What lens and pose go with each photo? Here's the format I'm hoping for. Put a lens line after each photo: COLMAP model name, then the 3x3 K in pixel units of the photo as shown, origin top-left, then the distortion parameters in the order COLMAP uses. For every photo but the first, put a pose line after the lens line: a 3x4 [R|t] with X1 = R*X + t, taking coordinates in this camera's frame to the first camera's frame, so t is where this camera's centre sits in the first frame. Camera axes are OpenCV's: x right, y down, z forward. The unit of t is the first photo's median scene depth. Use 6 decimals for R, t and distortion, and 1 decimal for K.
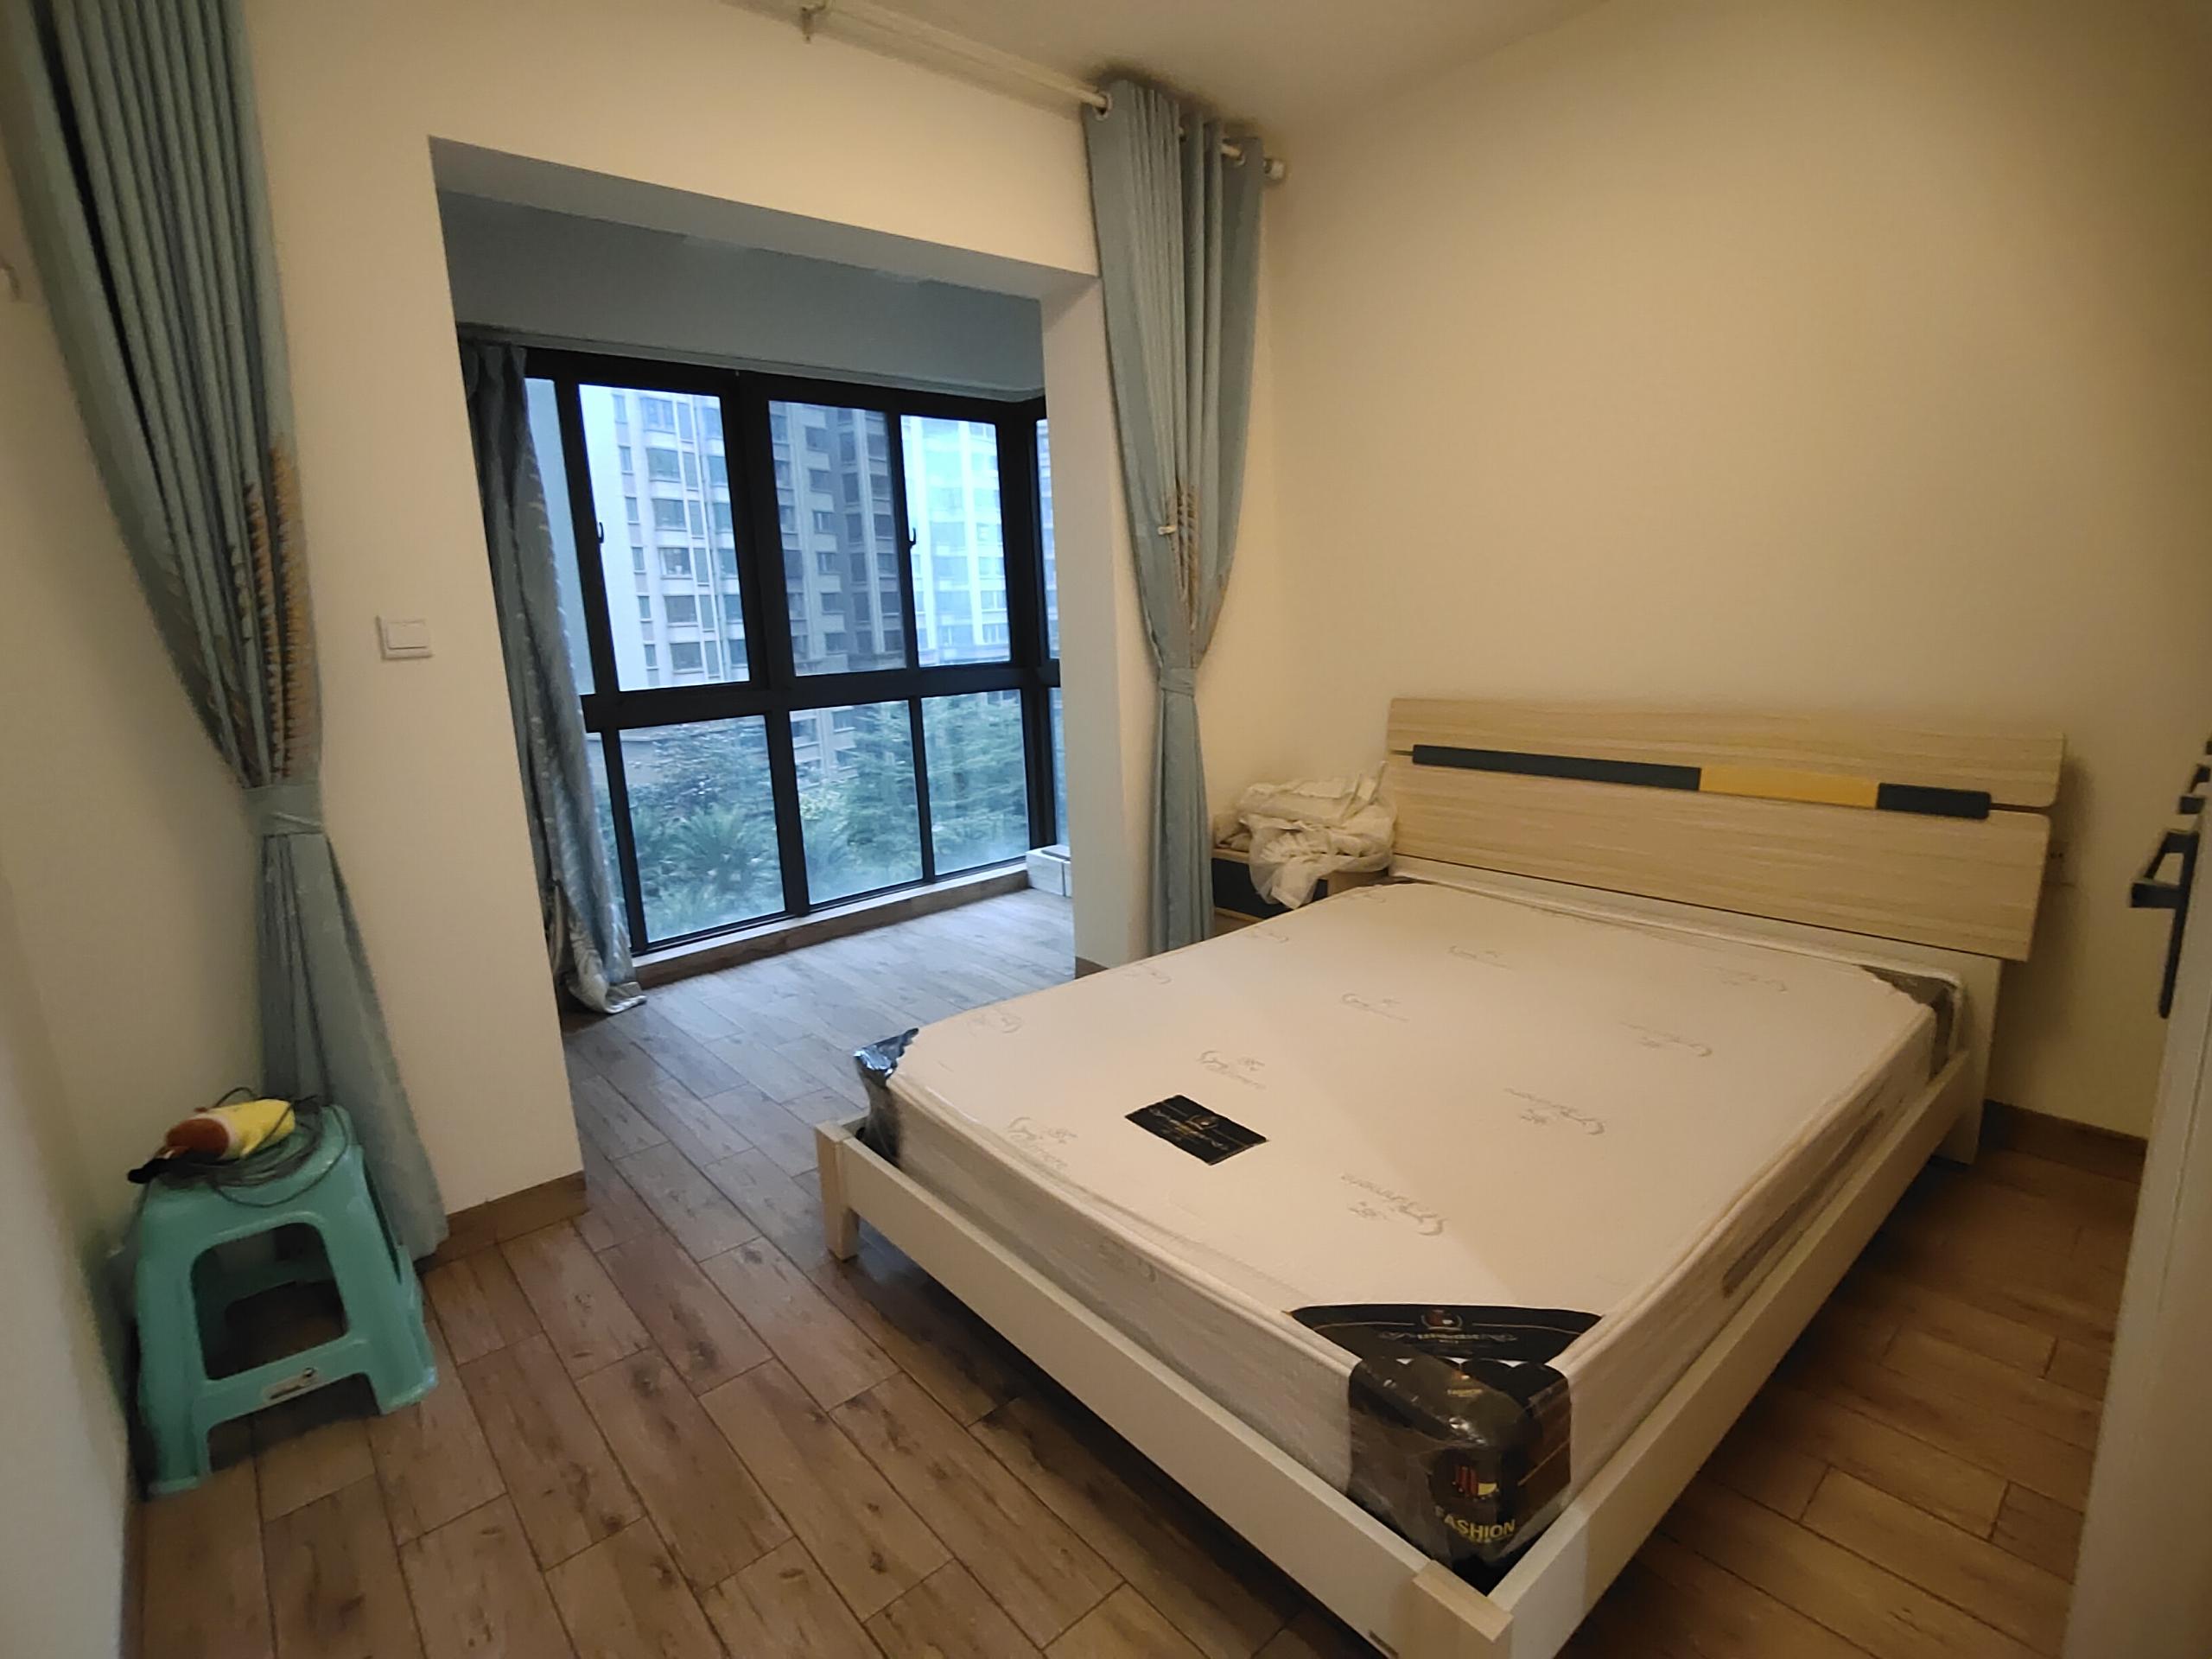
lens RADIAL K [[1060.6, 0, 1106.0], [0, 1060.6, 829.5], [0, 0, 1]] dist [-0.015200, -0.000312]
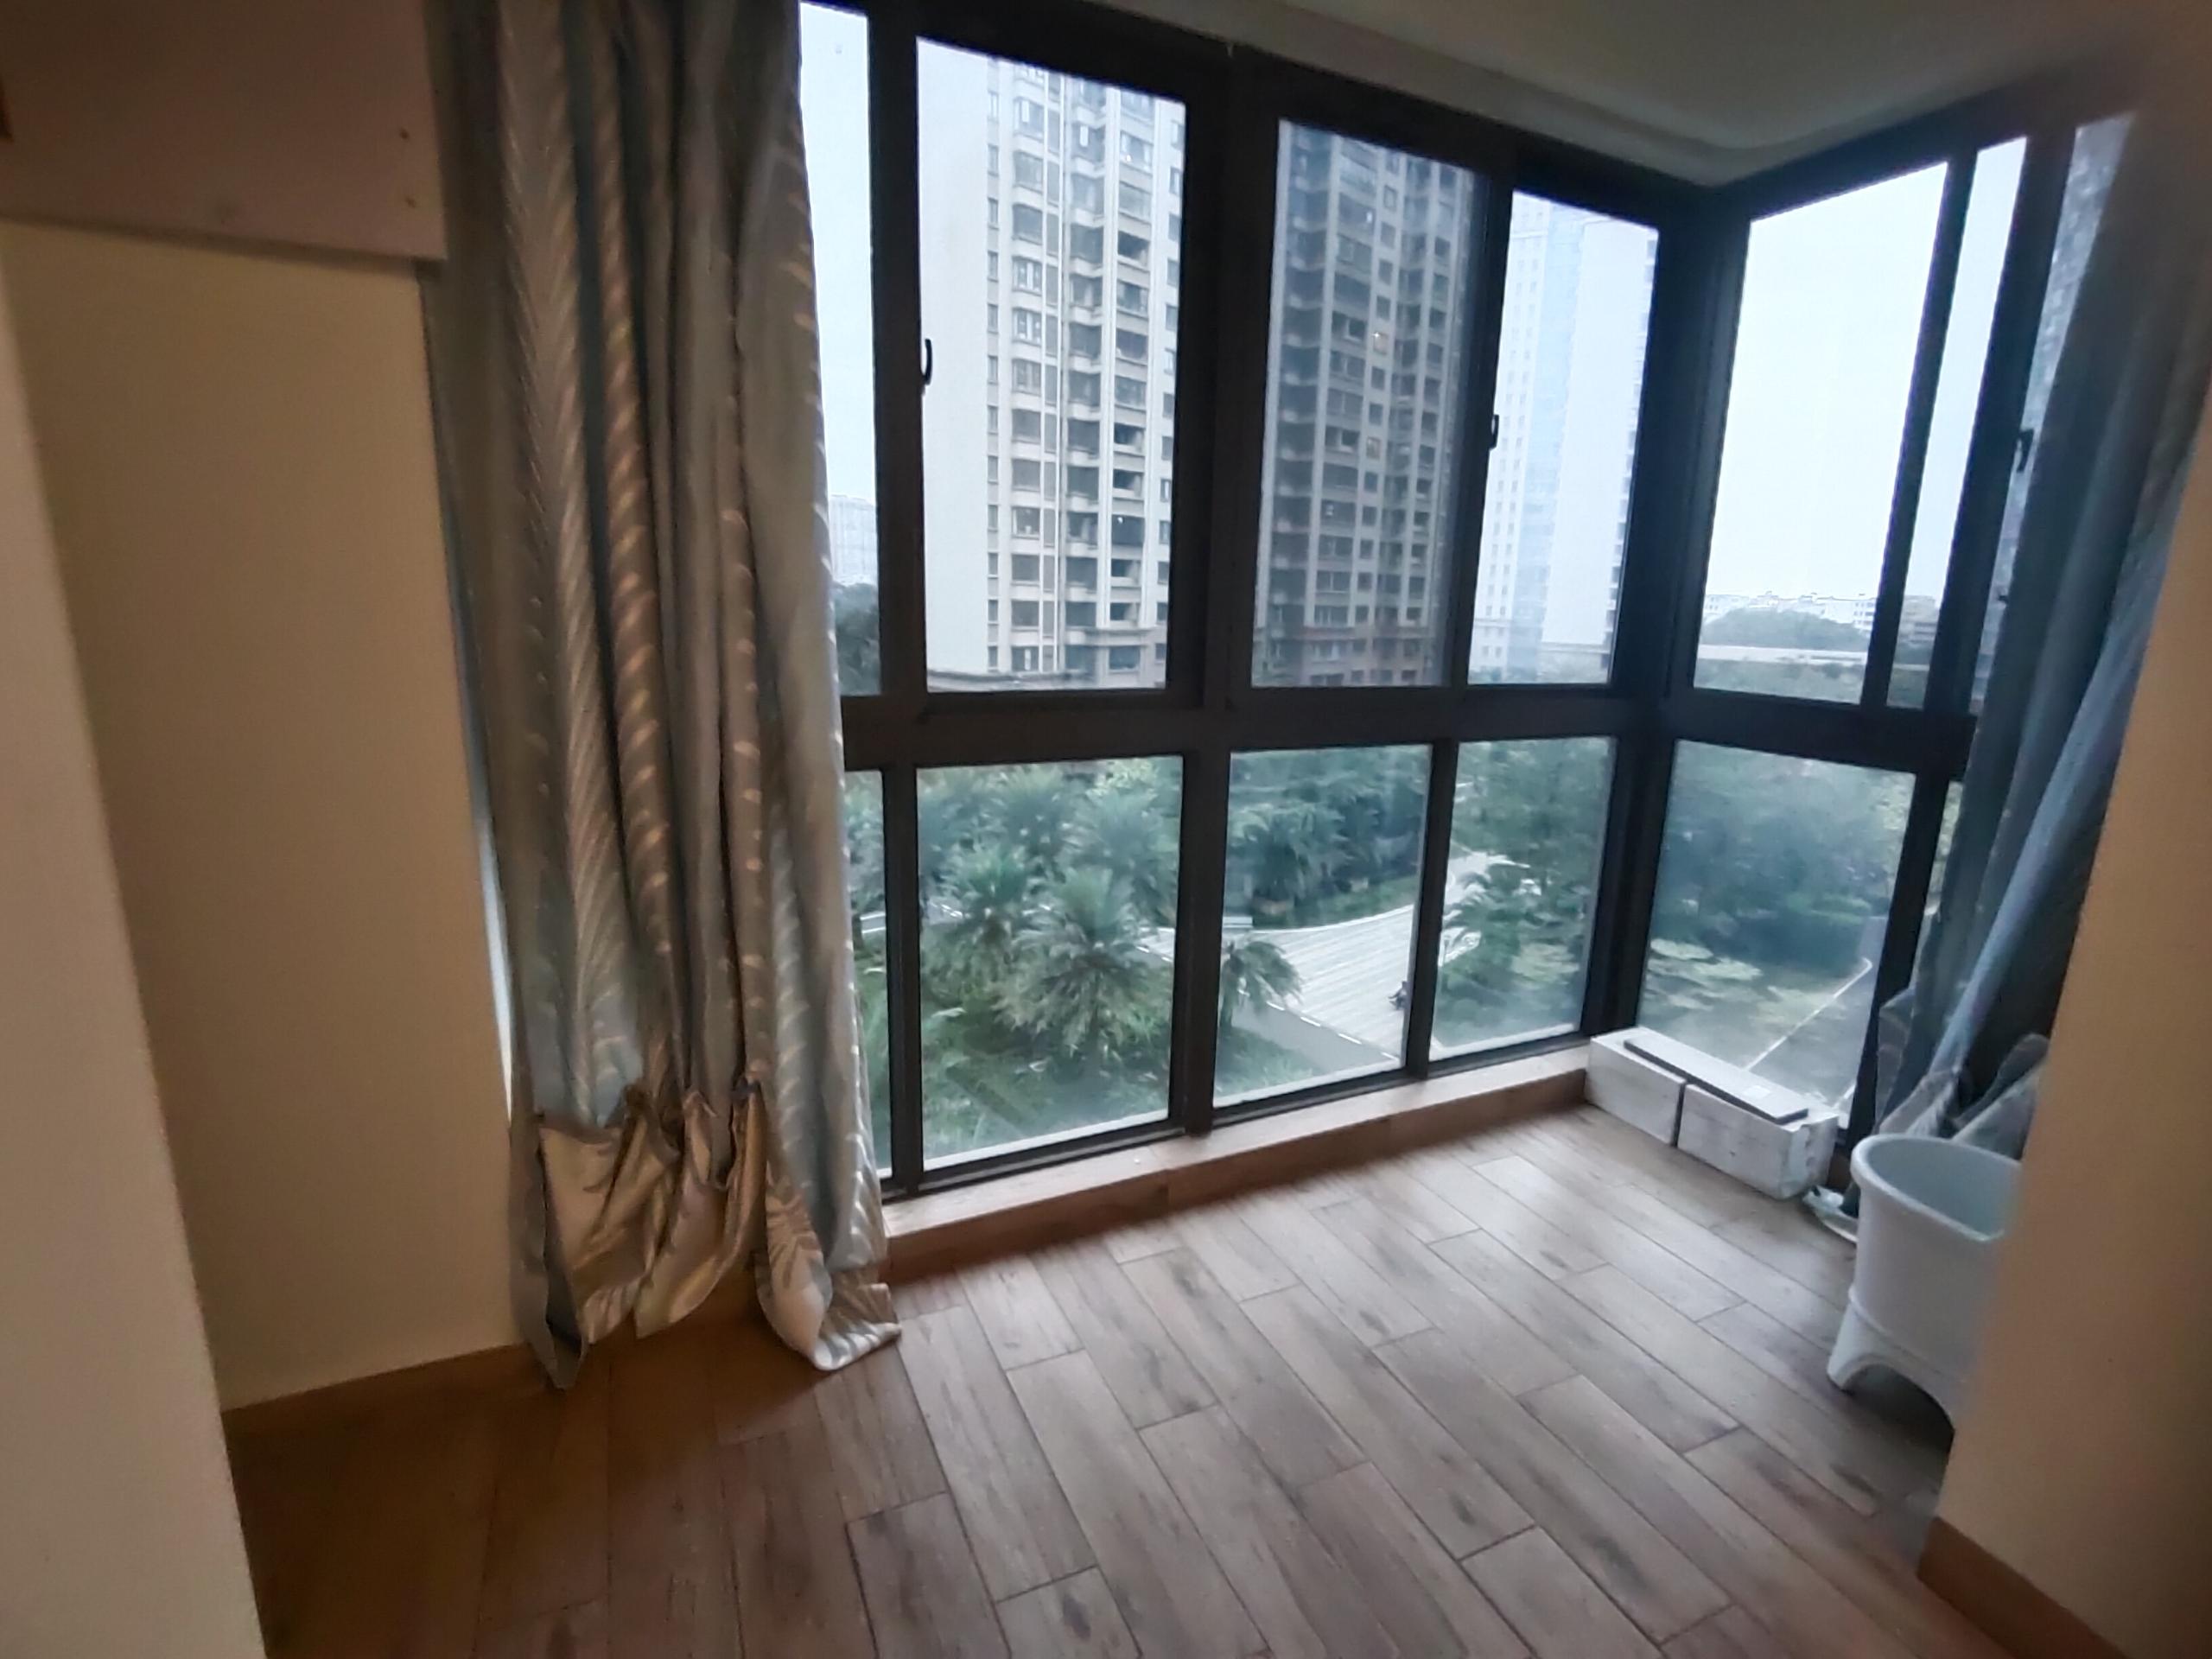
lens RADIAL K [[1007.3, 0, 1106.0], [0, 1007.3, 829.5], [0, 0, 1]] dist [-0.000224, -0.000089]
pose [[0.954479, 0.133834, -0.266569, -0.216320], [-0.125600, 0.990930, 0.047782, -0.088634], [0.270546, -0.012126, 0.962631, 0.500482]]
